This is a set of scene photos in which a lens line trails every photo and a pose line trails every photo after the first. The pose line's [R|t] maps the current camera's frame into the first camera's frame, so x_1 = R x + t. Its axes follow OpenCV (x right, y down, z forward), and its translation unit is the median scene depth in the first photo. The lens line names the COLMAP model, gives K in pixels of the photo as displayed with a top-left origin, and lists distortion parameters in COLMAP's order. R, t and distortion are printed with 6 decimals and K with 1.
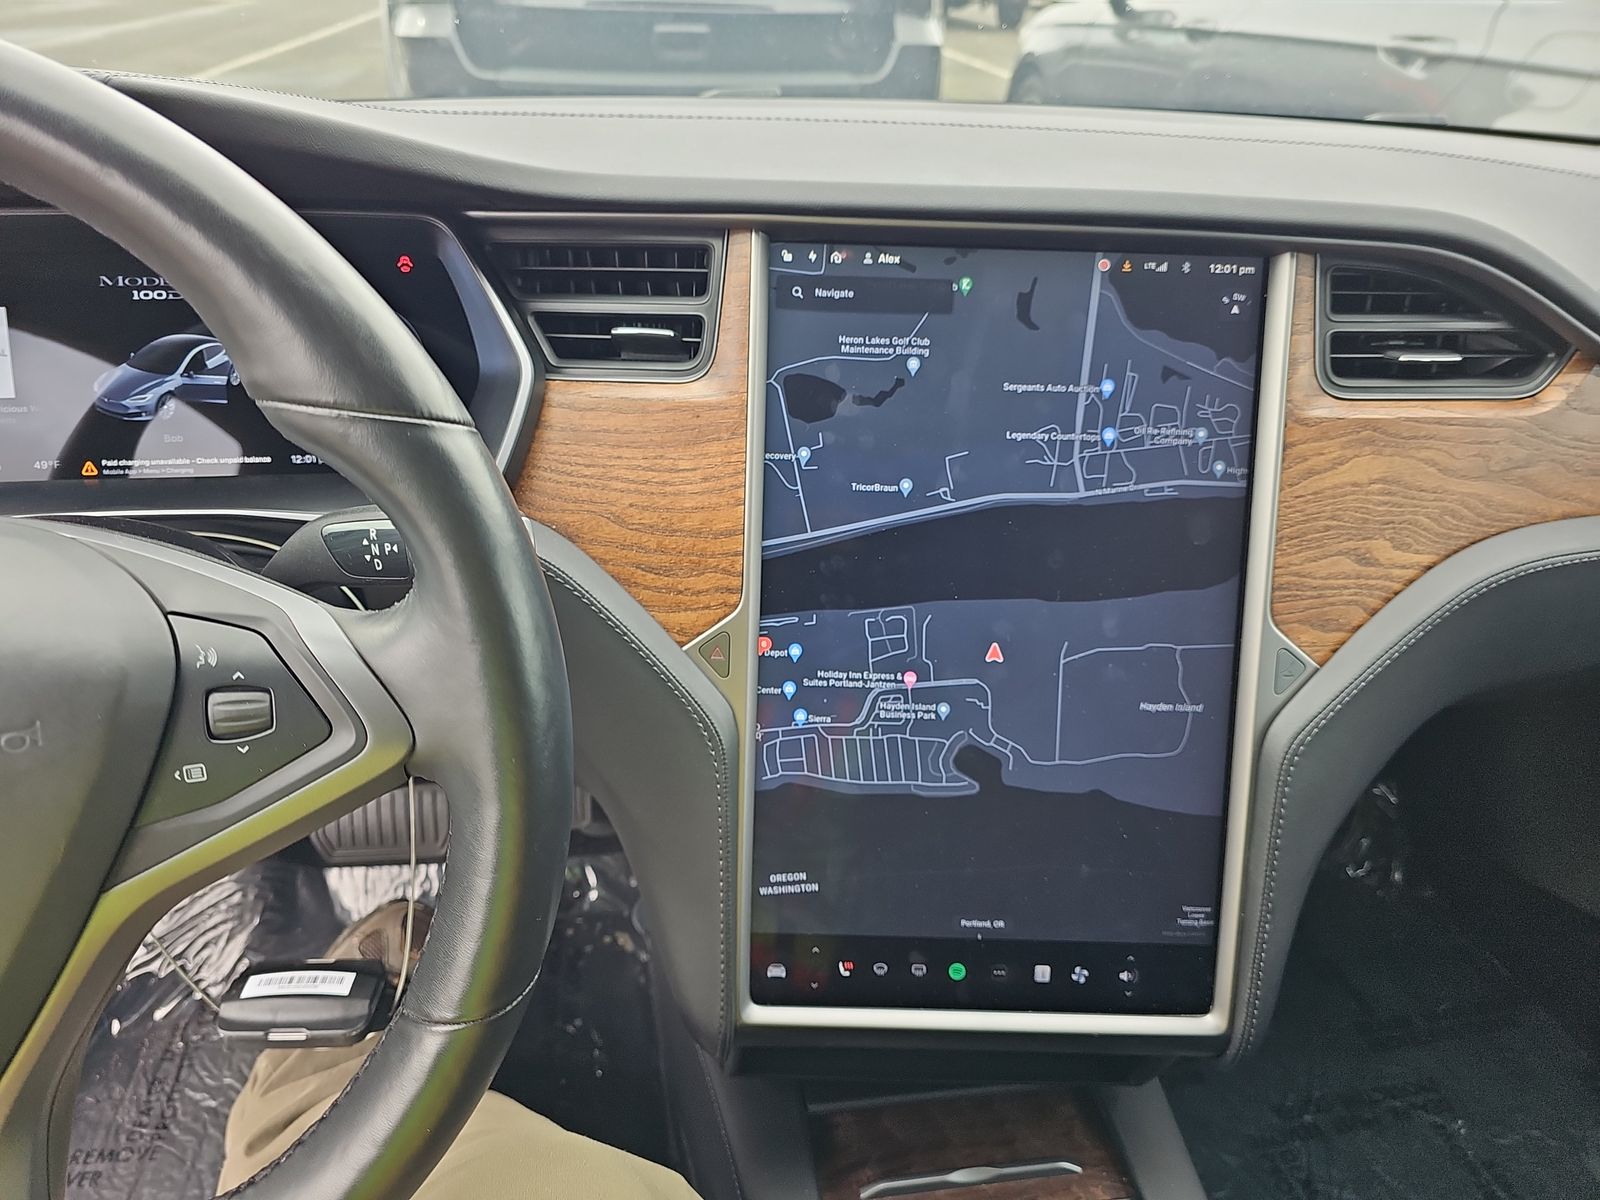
lens RADIAL K [[1065.7, 0, 772.9], [0, 1065.7, 633.1], [0, 0, 1]] dist [0.021763, -0.033691]
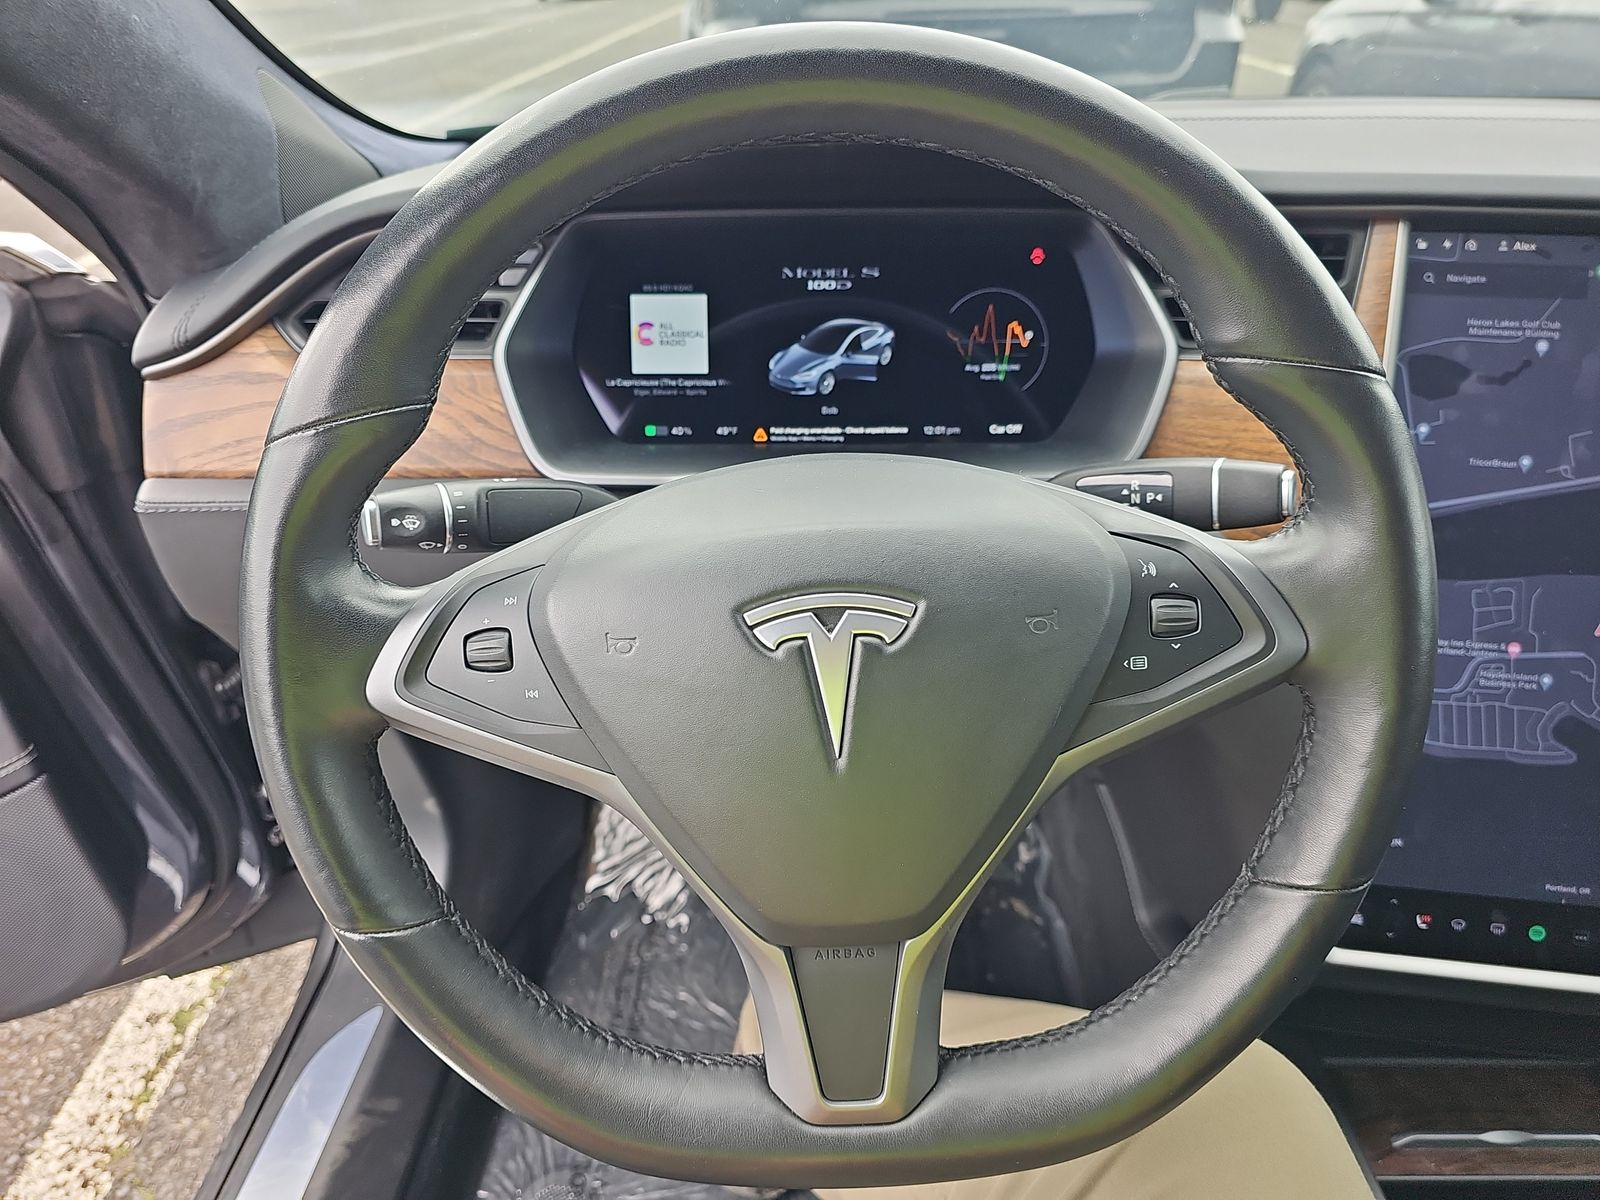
lens RADIAL K [[1065.7, 0, 795.7], [0, 1065.7, 647.4], [0, 0, 1]] dist [0.021763, -0.033691]
pose [[0.985416, 0.048527, -0.163095, -0.403045], [-0.047549, 0.998820, 0.009899, 0.066142], [0.163383, -0.001999, 0.986561, -0.148952]]
